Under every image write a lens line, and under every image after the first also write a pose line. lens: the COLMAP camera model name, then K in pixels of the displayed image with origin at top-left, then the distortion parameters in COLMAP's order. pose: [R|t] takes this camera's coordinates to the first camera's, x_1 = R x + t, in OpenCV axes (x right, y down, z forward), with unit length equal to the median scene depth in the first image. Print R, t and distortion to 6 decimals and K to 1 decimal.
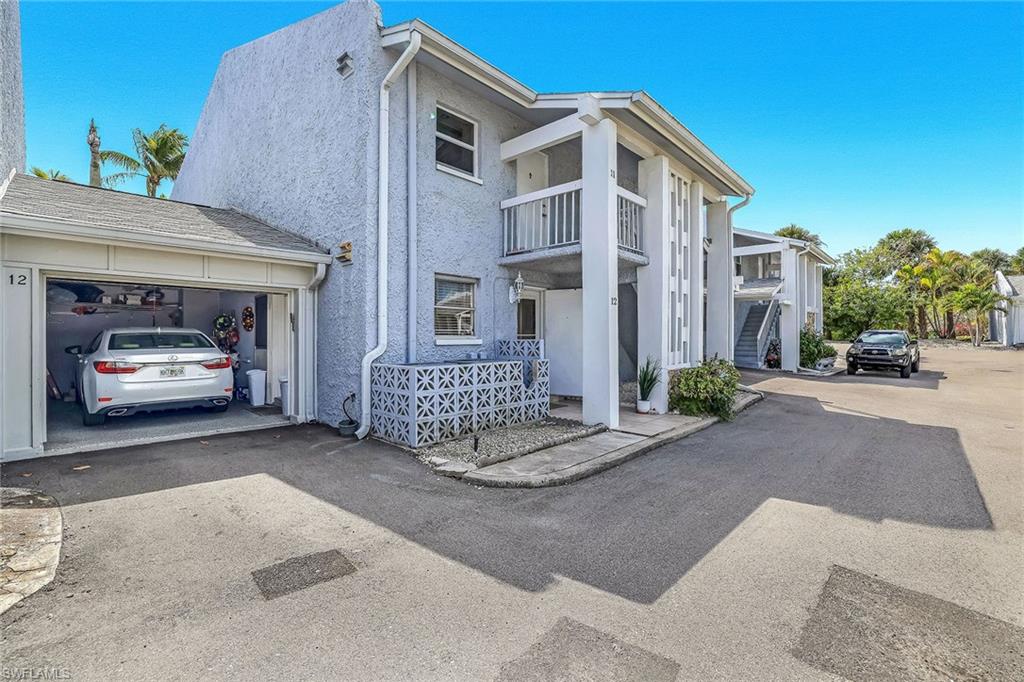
lens RADIAL K [[454.1, 0, 513.7], [0, 454.1, 339.1], [0, 0, 1]] dist [-0.041390, 0.015789]
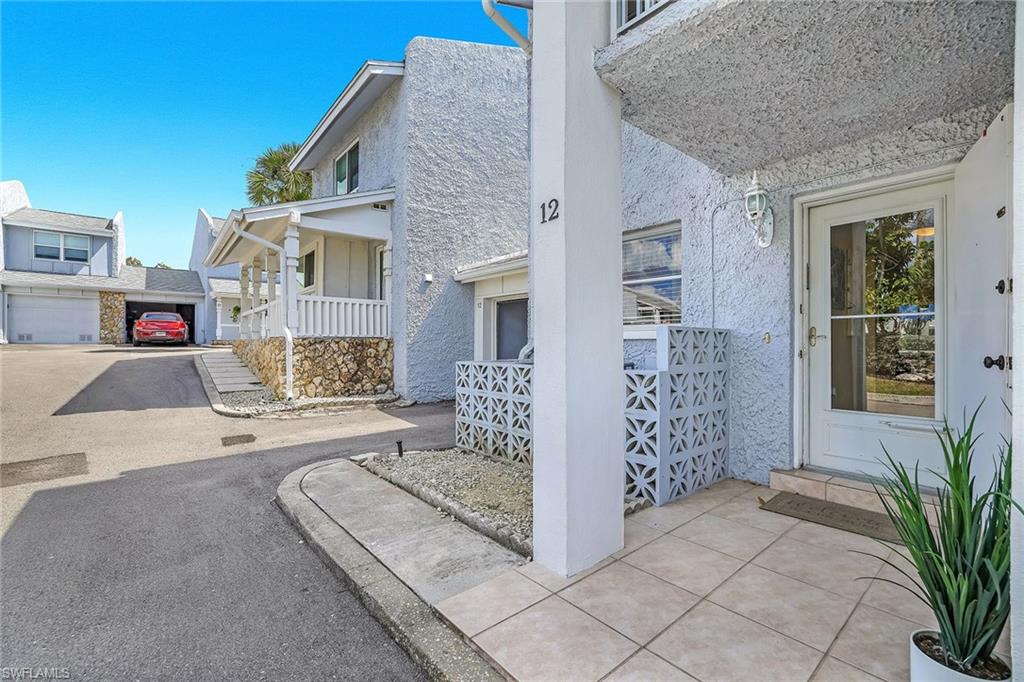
lens RADIAL K [[454.1, 0, 513.7], [0, 454.1, 339.1], [0, 0, 1]] dist [-0.041390, 0.015789]
pose [[-0.143209, -0.006601, -0.989670, 0.703455], [0.000015, 0.999978, -0.006672, 0.022388], [0.989692, -0.000970, -0.143206, 1.246449]]
